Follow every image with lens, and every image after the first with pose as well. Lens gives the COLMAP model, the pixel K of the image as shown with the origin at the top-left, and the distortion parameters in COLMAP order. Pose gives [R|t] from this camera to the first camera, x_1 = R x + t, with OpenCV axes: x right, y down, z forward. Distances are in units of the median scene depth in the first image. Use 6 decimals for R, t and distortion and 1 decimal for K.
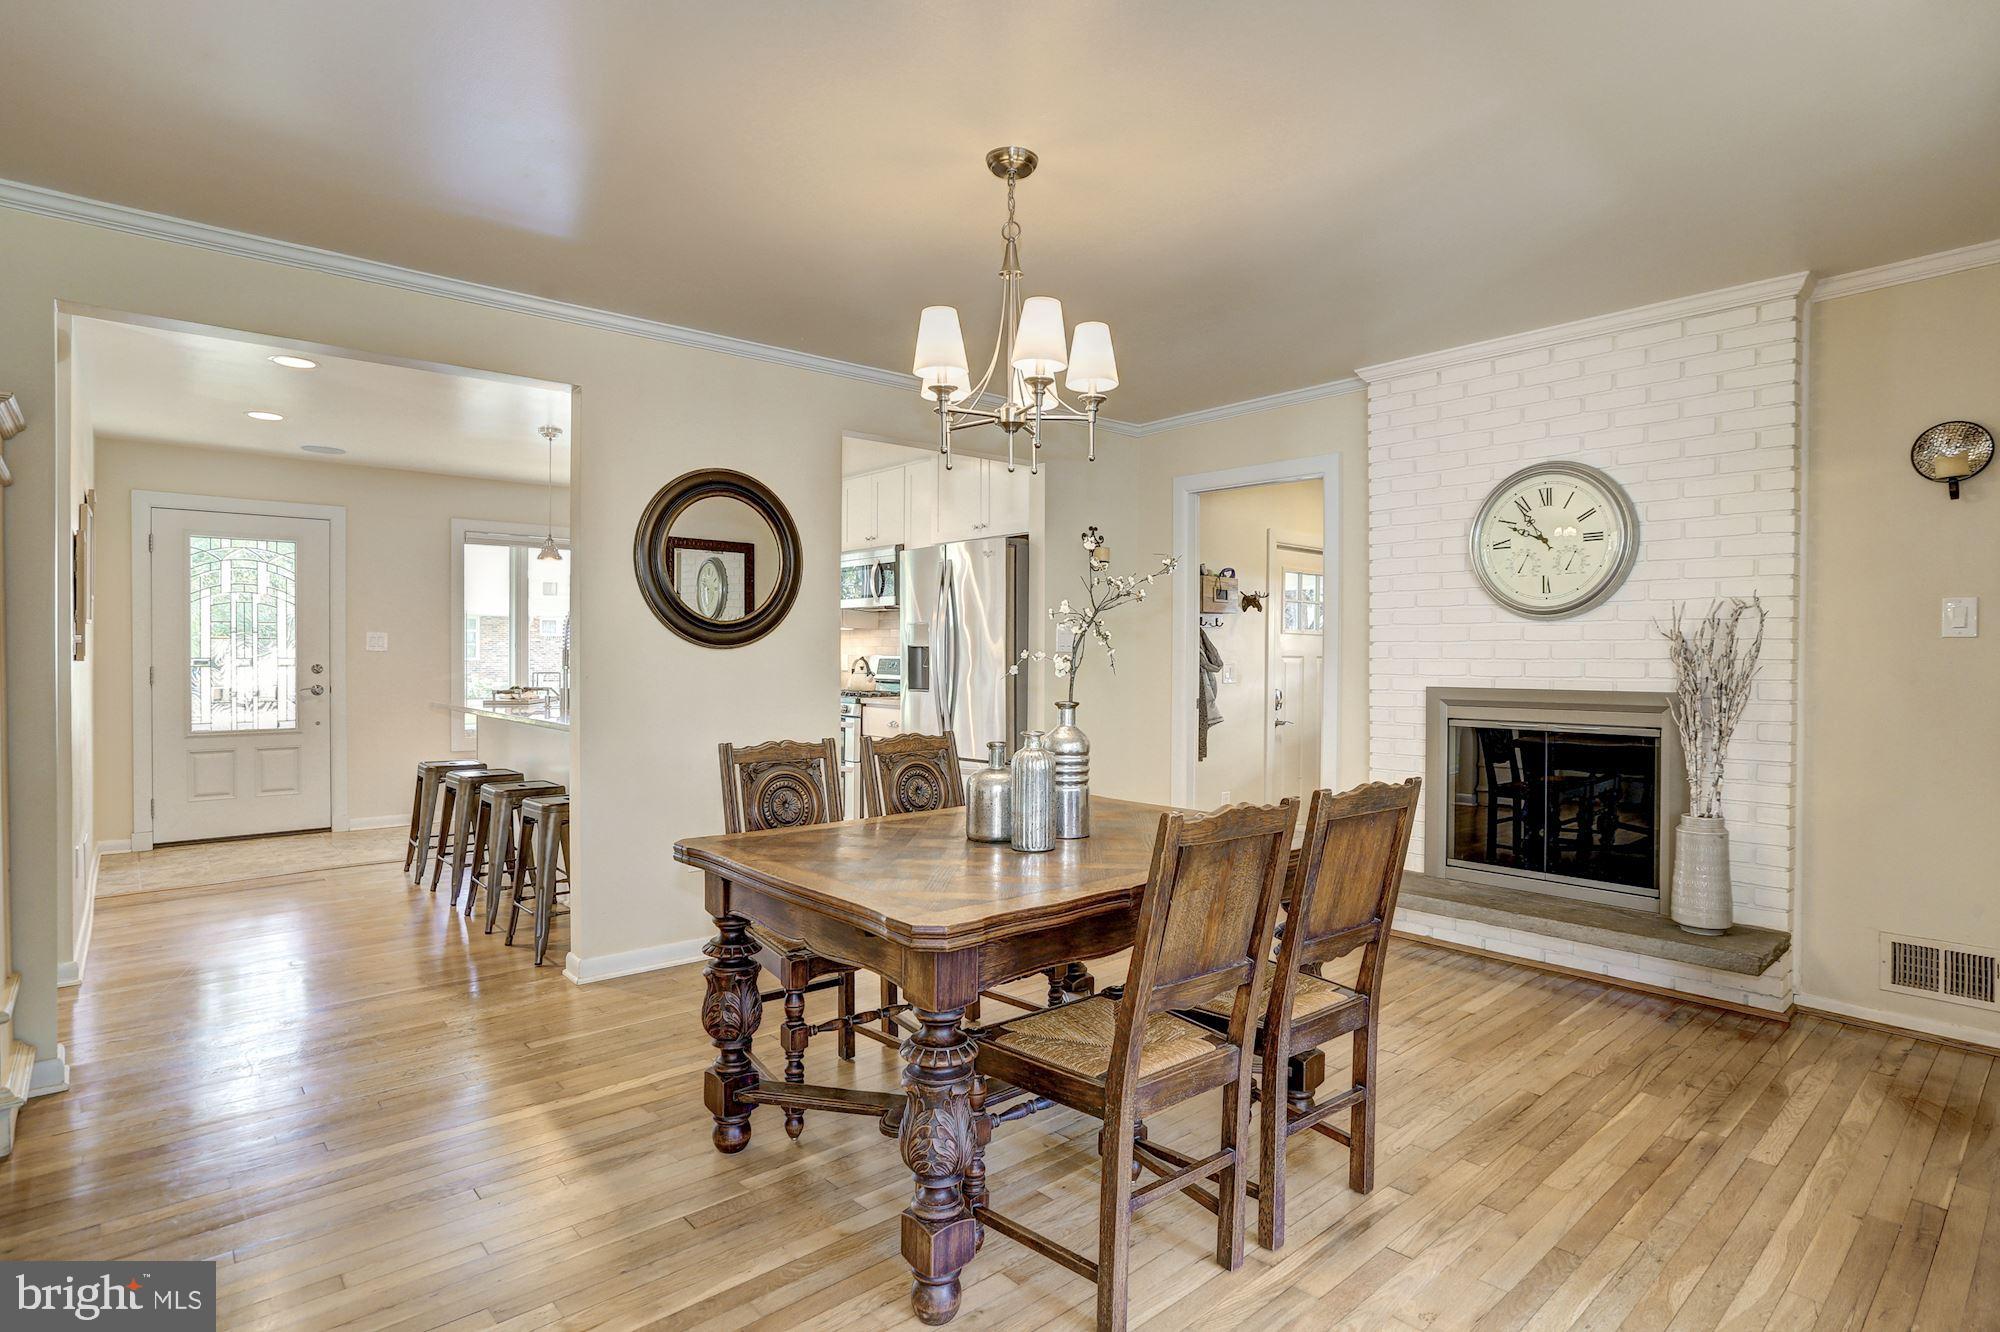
lens RADIAL K [[1001.2, 0, 1007.8], [0, 1001.2, 658.5], [0, 0, 1]] dist [-0.029751, -0.000373]
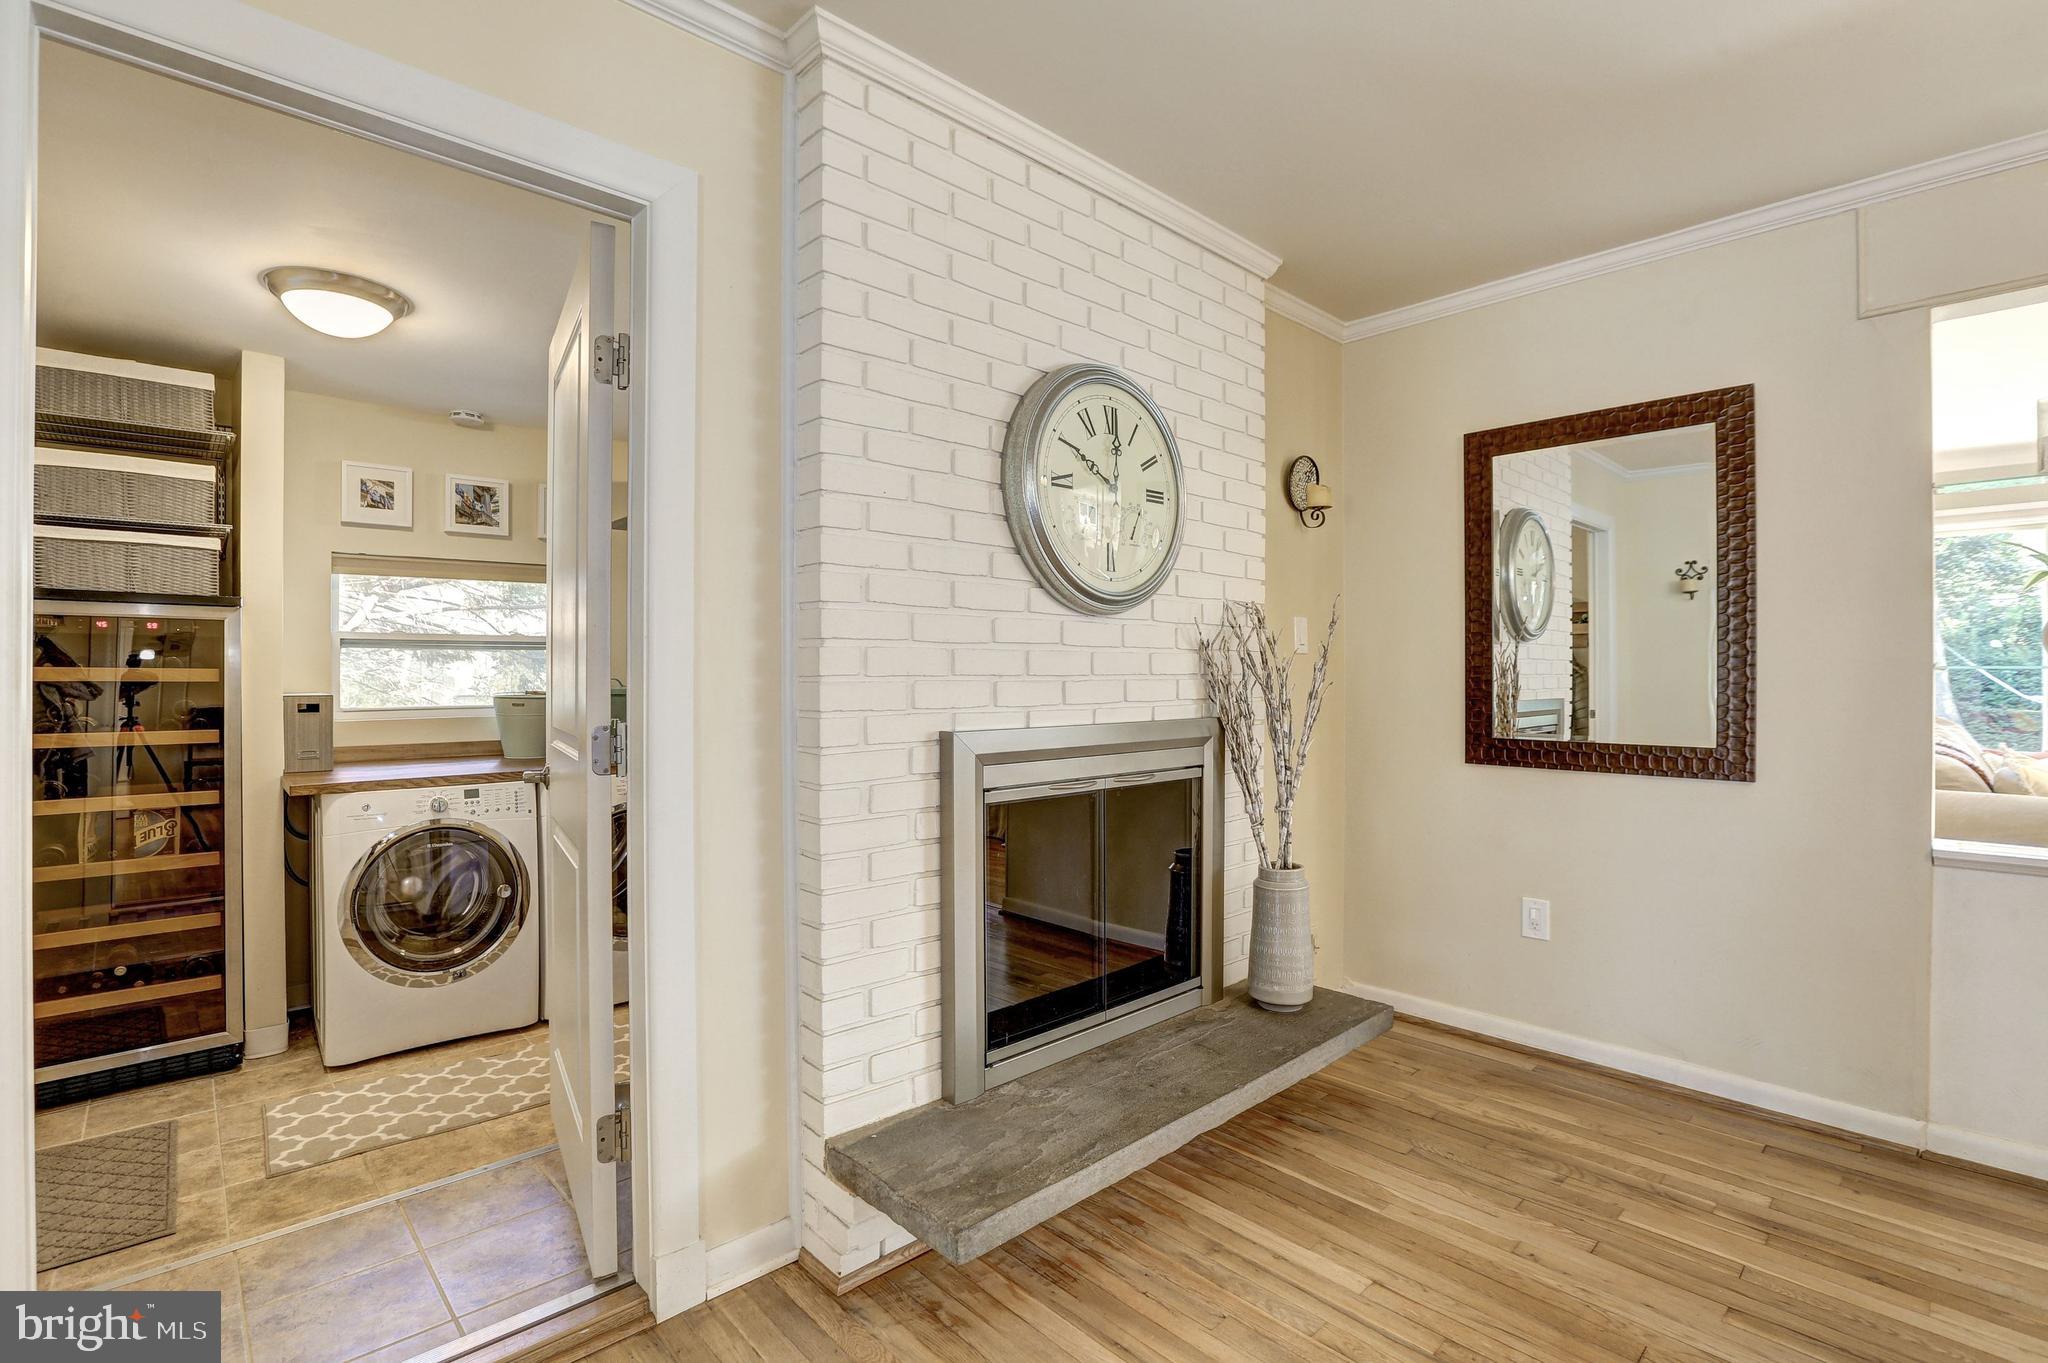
lens RADIAL K [[955.1, 0, 1014.3], [0, 955.1, 683.8], [0, 0, 1]] dist [-0.024929, 0.009284]
pose [[-0.034592, -0.005470, 0.999387, -0.069024], [0.009823, 0.999935, 0.005813, 0.002052], [-0.999353, 0.010018, -0.034536, 1.122294]]
